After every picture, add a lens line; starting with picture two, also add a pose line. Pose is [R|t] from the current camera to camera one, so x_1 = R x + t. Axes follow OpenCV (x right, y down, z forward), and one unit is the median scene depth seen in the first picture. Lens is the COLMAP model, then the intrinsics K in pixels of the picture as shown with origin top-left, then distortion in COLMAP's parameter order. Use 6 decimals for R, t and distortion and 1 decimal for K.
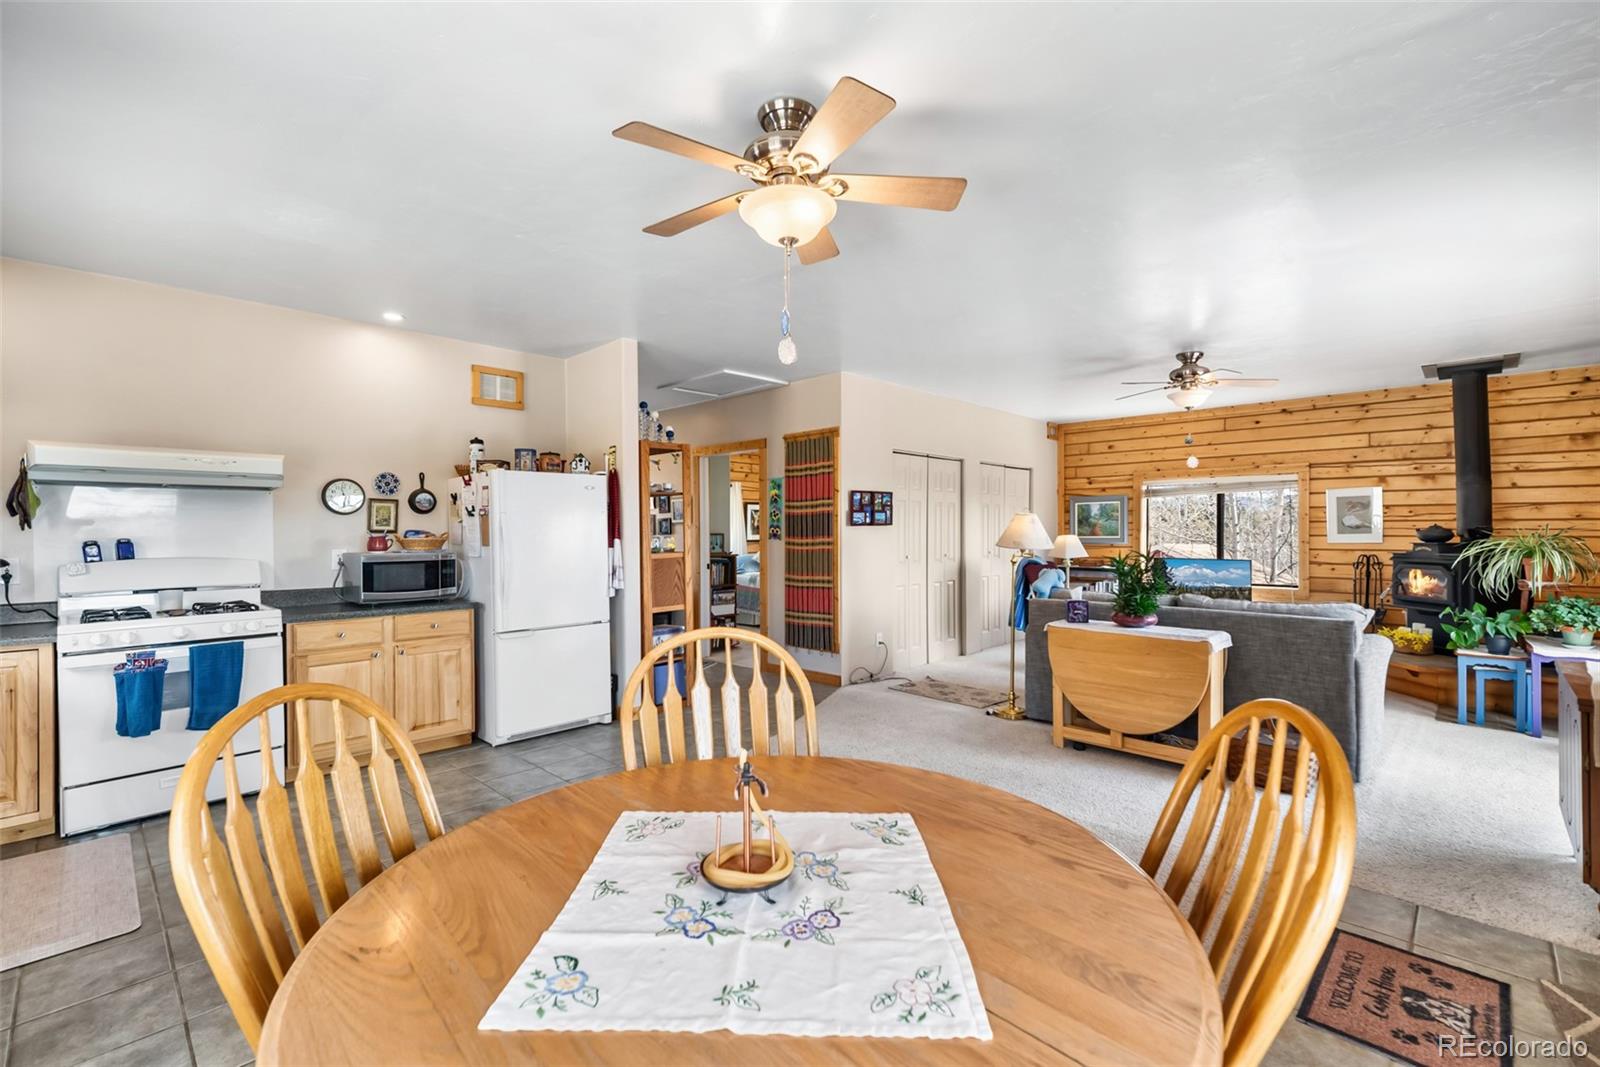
lens RADIAL K [[693.8, 0, 805.2], [0, 693.8, 537.4], [0, 0, 1]] dist [0.007984, 0.000605]
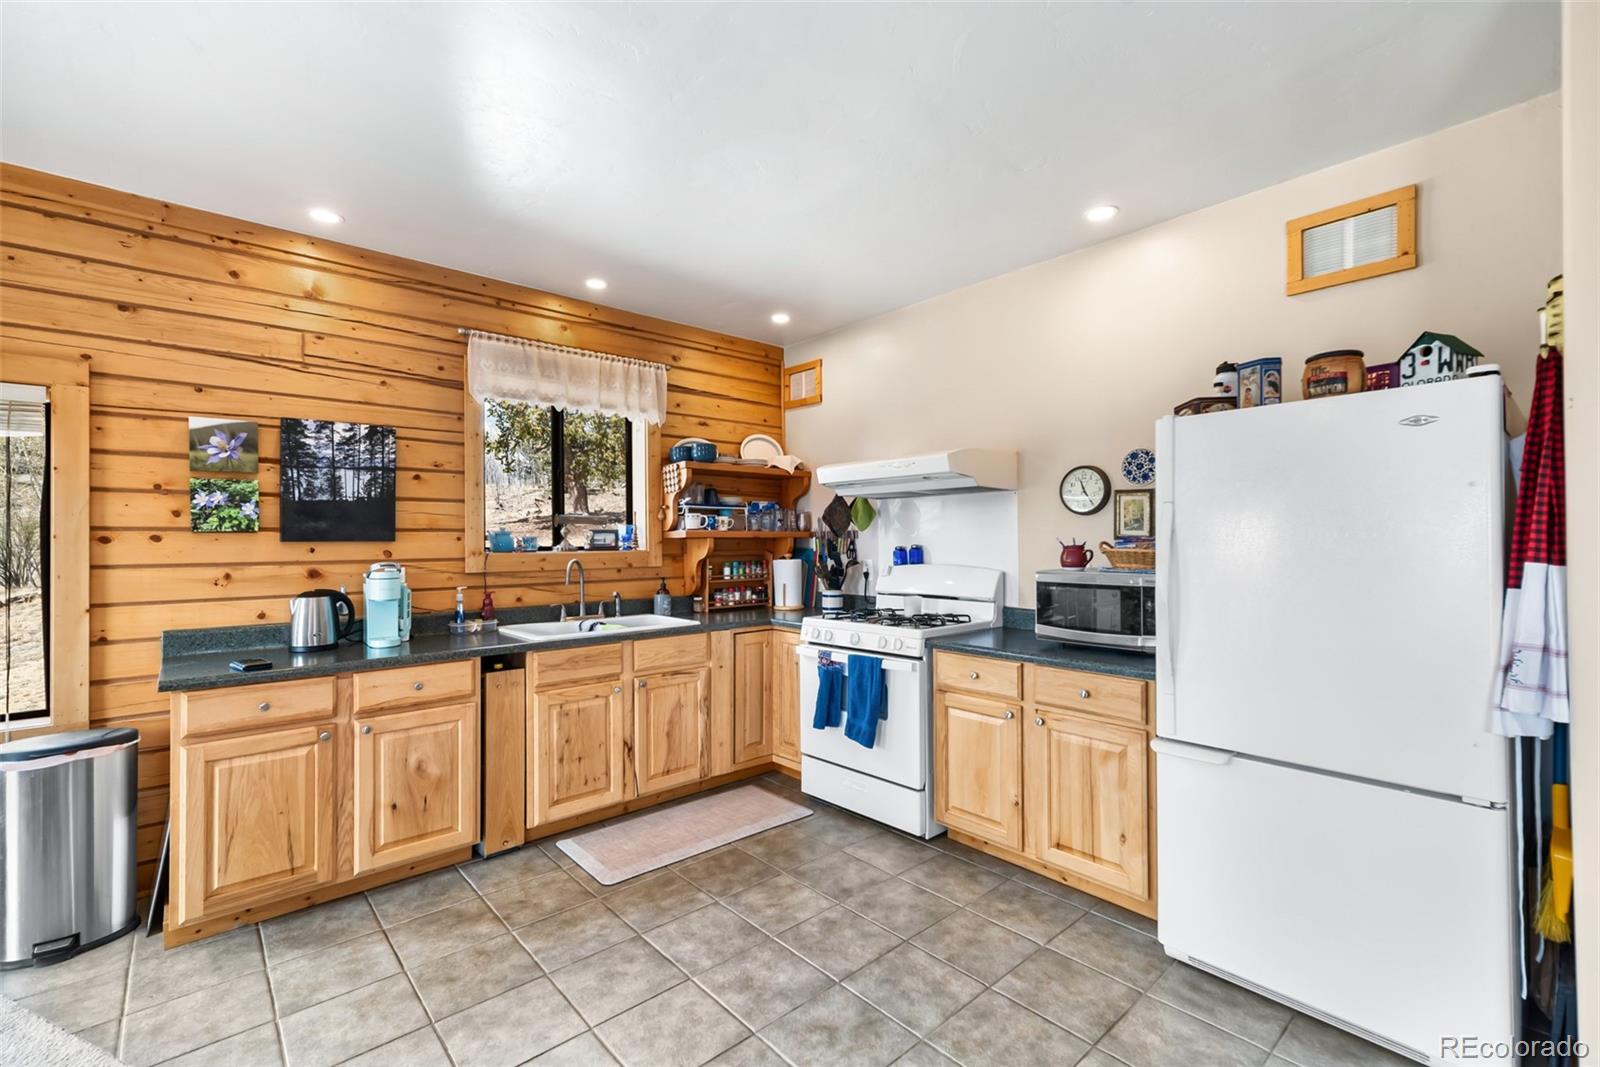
lens RADIAL K [[693.8, 0, 804.4], [0, 693.8, 537.5], [0, 0, 1]] dist [0.007984, 0.000605]
pose [[-0.075446, 0.003758, -0.997143, 0.068827], [-0.003407, 0.999986, 0.004027, -0.008629], [0.997144, 0.003701, -0.075432, 0.592453]]
